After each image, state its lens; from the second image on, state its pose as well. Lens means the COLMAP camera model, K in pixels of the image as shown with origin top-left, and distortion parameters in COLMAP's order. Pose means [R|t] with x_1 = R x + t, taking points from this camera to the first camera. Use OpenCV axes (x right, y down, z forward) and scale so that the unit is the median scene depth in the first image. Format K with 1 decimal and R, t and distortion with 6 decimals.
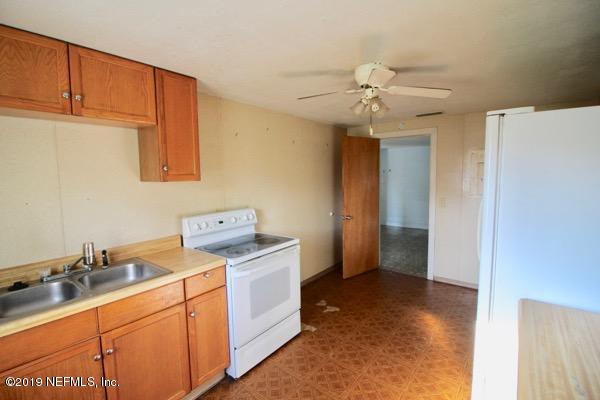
lens RADIAL K [[275.2, 0, 300.0], [0, 275.2, 200.0], [0, 0, 1]] dist [-0.001175, -0.000151]
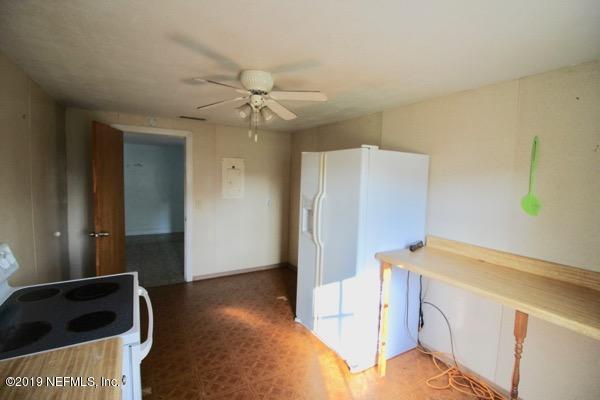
lens RADIAL K [[280.4, 0, 302.6], [0, 280.4, 194.5], [0, 0, 1]] dist [-0.002678, -0.000480]
pose [[0.376755, -0.040375, 0.925433, -0.440153], [0.057220, 0.998156, 0.020252, -0.034990], [-0.924544, 0.045323, 0.378370, 0.311962]]
